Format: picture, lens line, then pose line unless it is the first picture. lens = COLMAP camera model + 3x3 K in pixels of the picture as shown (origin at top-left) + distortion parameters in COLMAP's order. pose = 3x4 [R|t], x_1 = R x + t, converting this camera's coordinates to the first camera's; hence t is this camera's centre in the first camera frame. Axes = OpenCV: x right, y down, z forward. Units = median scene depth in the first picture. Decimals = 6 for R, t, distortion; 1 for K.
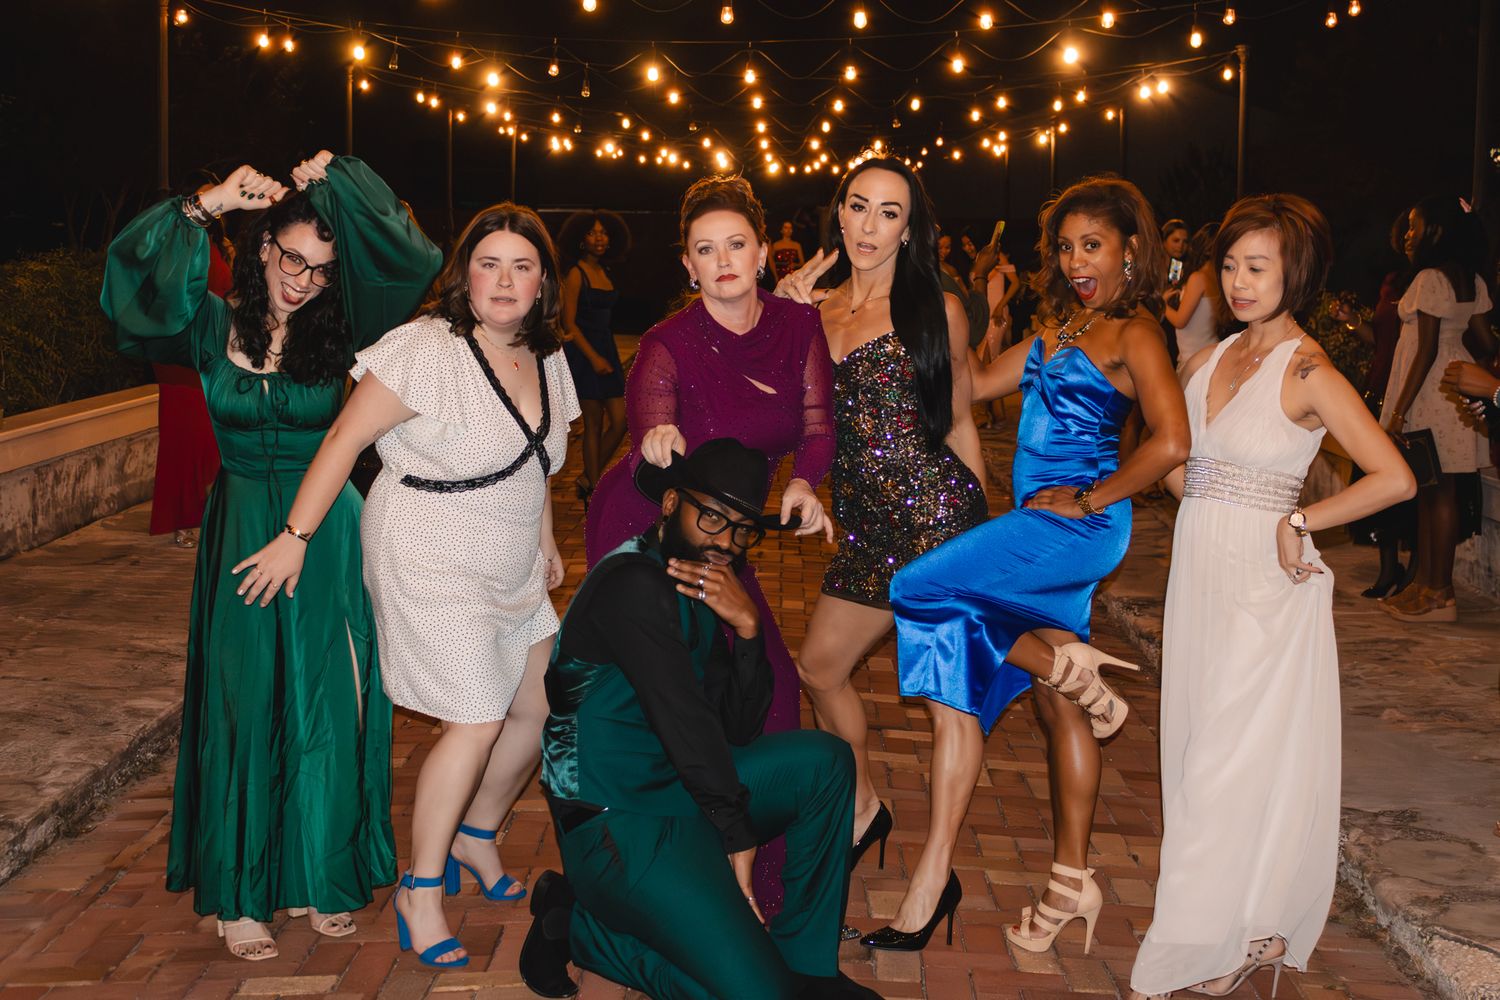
lens RADIAL K [[2066.9, 0, 751.8], [0, 2066.9, 495.7], [0, 0, 1]] dist [0.073372, 0.000000]
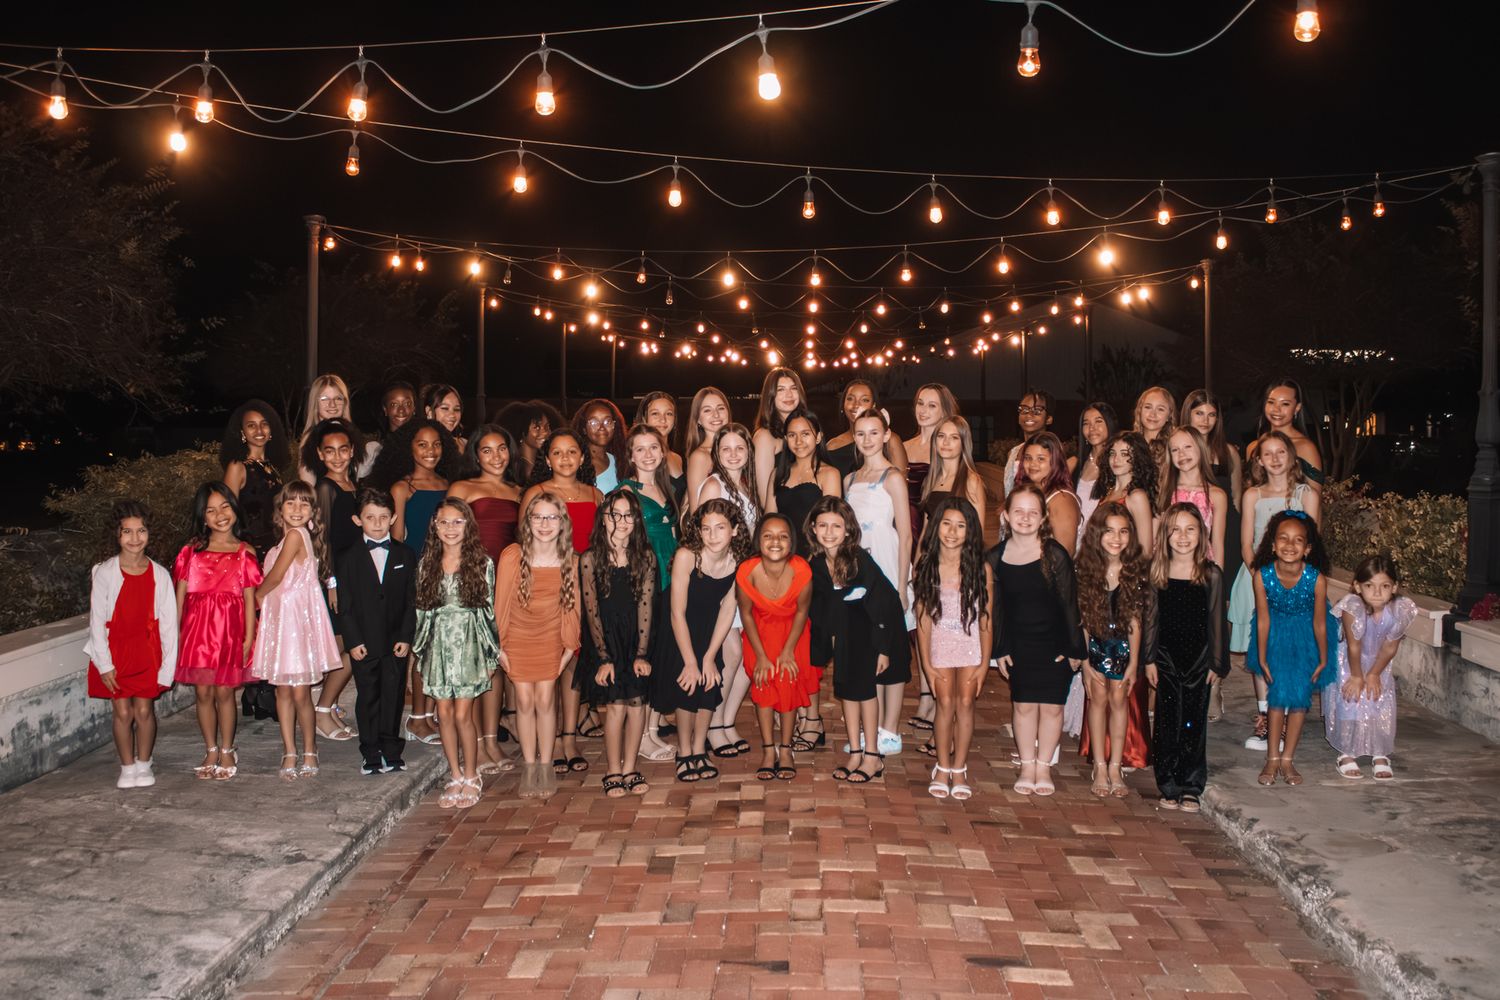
lens RADIAL K [[1467.9, 0, 748.4], [0, 1467.9, 510.0], [0, 0, 1]] dist [0.003052, 0.000000]
pose [[0.999635, -0.010123, -0.025054, -0.012982], [0.008630, 0.998222, -0.058978, -0.022088], [0.025606, 0.058741, 0.997945, 0.148215]]
